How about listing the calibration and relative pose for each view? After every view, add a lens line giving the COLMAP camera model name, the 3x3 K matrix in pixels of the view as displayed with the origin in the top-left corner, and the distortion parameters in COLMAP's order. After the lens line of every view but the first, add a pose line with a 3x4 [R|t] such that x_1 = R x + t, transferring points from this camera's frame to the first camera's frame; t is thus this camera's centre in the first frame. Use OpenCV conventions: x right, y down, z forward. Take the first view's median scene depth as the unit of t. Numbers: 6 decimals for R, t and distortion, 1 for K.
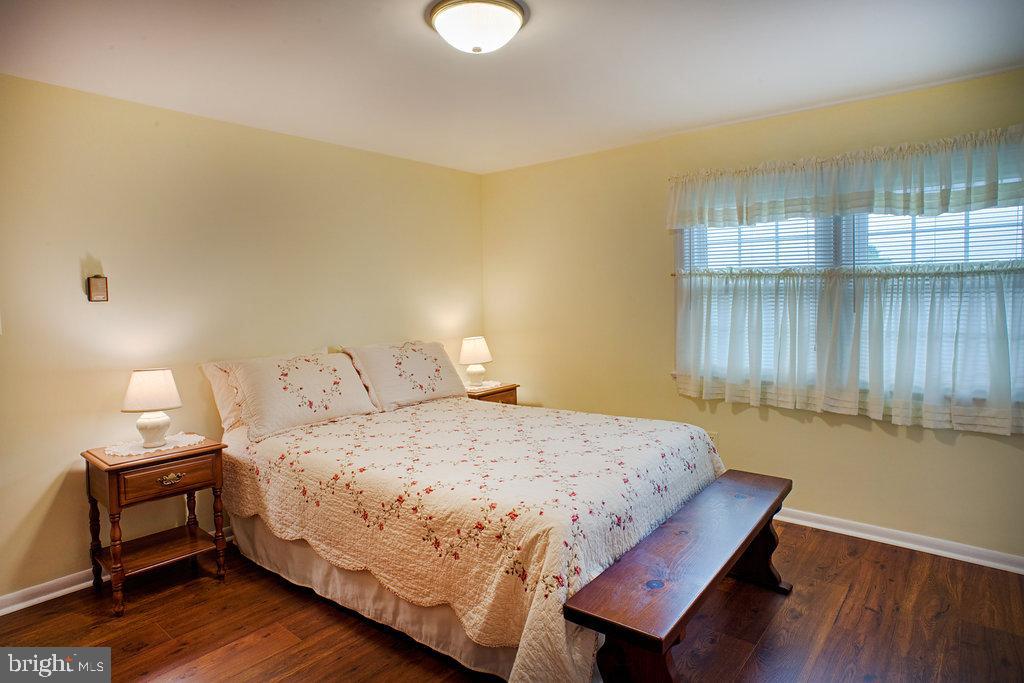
lens RADIAL K [[579.6, 0, 489.8], [0, 579.6, 338.3], [0, 0, 1]] dist [-0.034904, 0.000615]
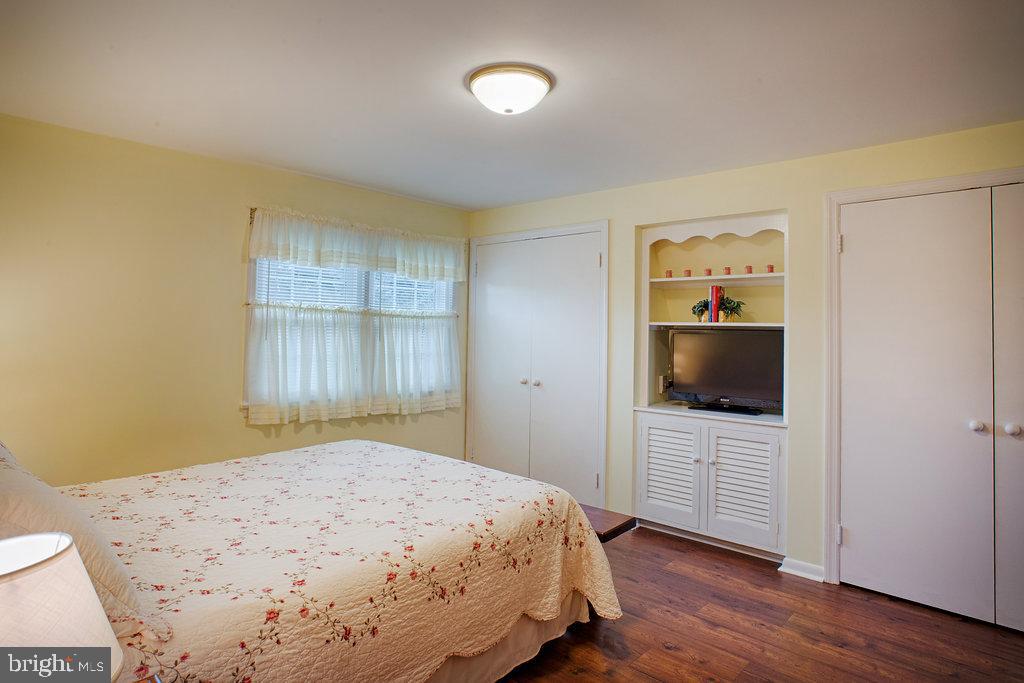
lens RADIAL K [[579.6, 0, 489.8], [0, 579.6, 338.3], [0, 0, 1]] dist [-0.034904, 0.000615]
pose [[0.048229, -0.001176, 0.998836, -0.860052], [0.055275, 0.998470, -0.001494, -0.038672], [-0.997306, 0.055282, 0.048220, 0.737222]]
